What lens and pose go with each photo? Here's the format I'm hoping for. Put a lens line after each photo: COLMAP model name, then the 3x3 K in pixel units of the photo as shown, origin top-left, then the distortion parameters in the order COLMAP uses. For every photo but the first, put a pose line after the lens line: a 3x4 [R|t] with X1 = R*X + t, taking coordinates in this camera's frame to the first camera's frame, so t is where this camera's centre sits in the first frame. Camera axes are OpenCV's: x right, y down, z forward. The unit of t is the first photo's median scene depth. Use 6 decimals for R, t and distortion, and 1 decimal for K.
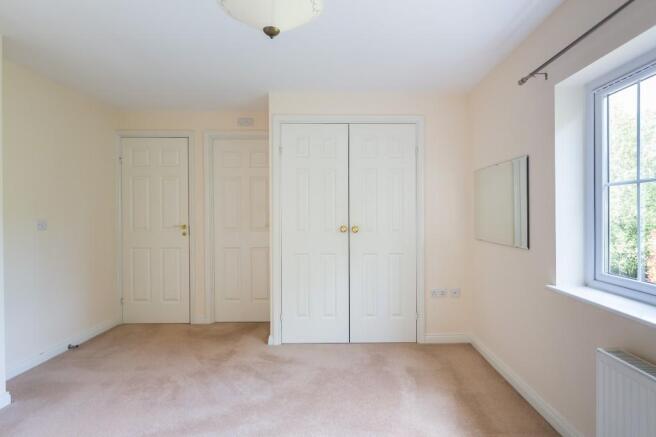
lens RADIAL K [[335.6, 0, 331.2], [0, 335.6, 216.1], [0, 0, 1]] dist [0.002047, -0.000397]
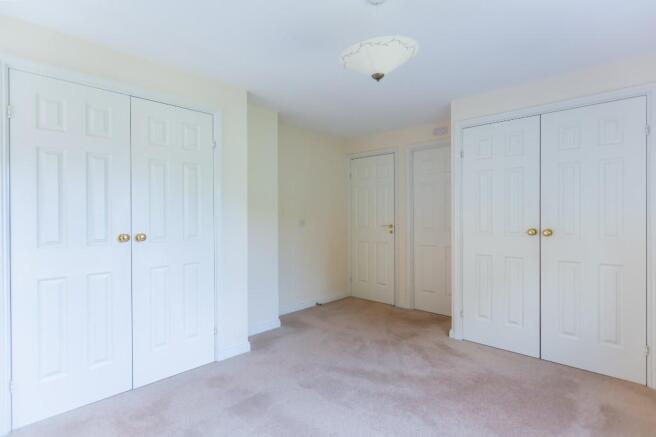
lens RADIAL K [[312.8, 0, 314.8], [0, 312.8, 219.5], [0, 0, 1]] dist [0.000320, -0.000156]
pose [[0.720111, 0.006139, -0.693832, 0.197975], [-0.001065, 0.999969, 0.007742, -0.000991], [0.693858, -0.004836, 0.720095, -0.019775]]
